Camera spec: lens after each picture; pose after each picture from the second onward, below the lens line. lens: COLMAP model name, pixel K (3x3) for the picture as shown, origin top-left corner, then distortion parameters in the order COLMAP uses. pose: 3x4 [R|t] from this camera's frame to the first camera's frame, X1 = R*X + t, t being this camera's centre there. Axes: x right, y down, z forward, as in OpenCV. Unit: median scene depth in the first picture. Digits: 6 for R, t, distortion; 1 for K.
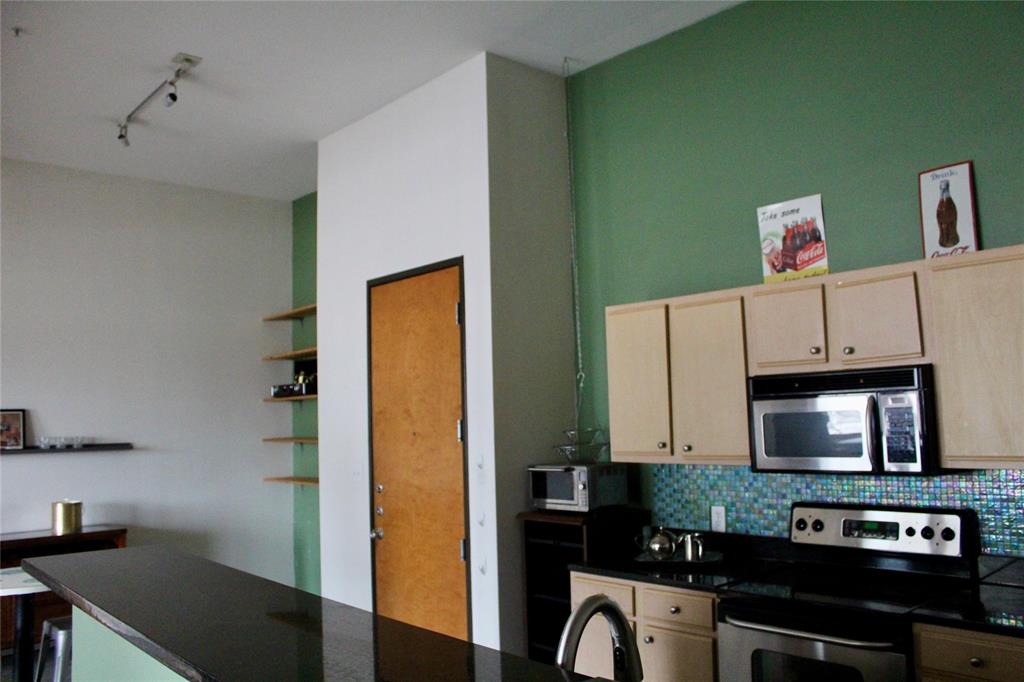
lens RADIAL K [[862.3, 0, 513.0], [0, 862.3, 344.6], [0, 0, 1]] dist [-0.162349, 0.143337]
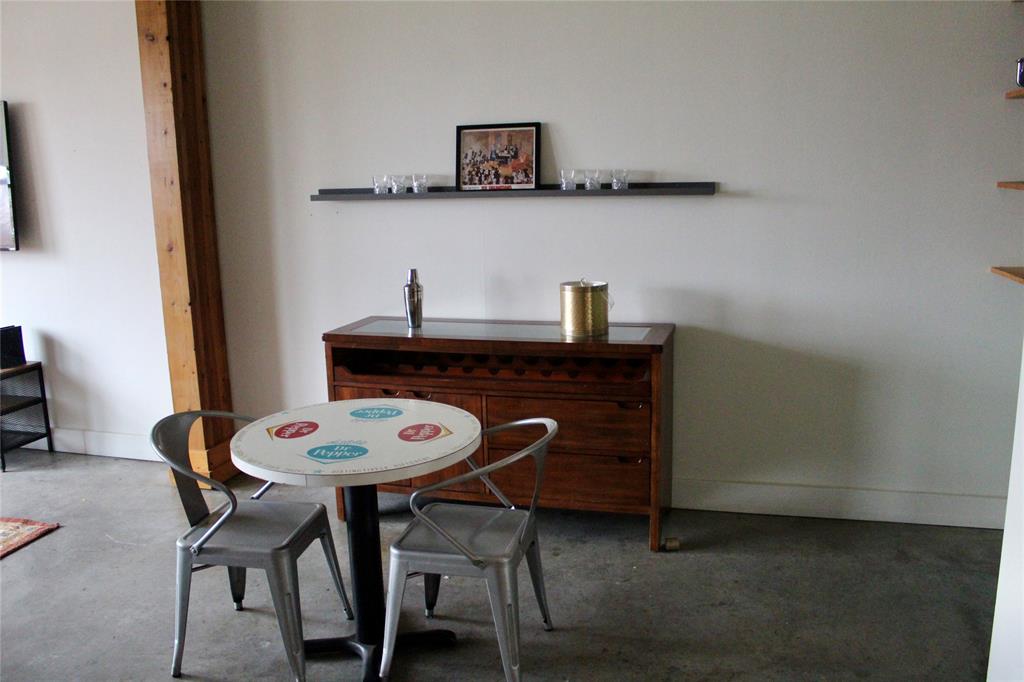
lens RADIAL K [[862.3, 0, 515.2], [0, 862.3, 346.4], [0, 0, 1]] dist [-0.162349, 0.143337]
pose [[0.555293, 0.182526, -0.811378, -0.068811], [0.076913, 0.960167, 0.268635, 0.066354], [0.828091, -0.211576, 0.519135, 0.631594]]
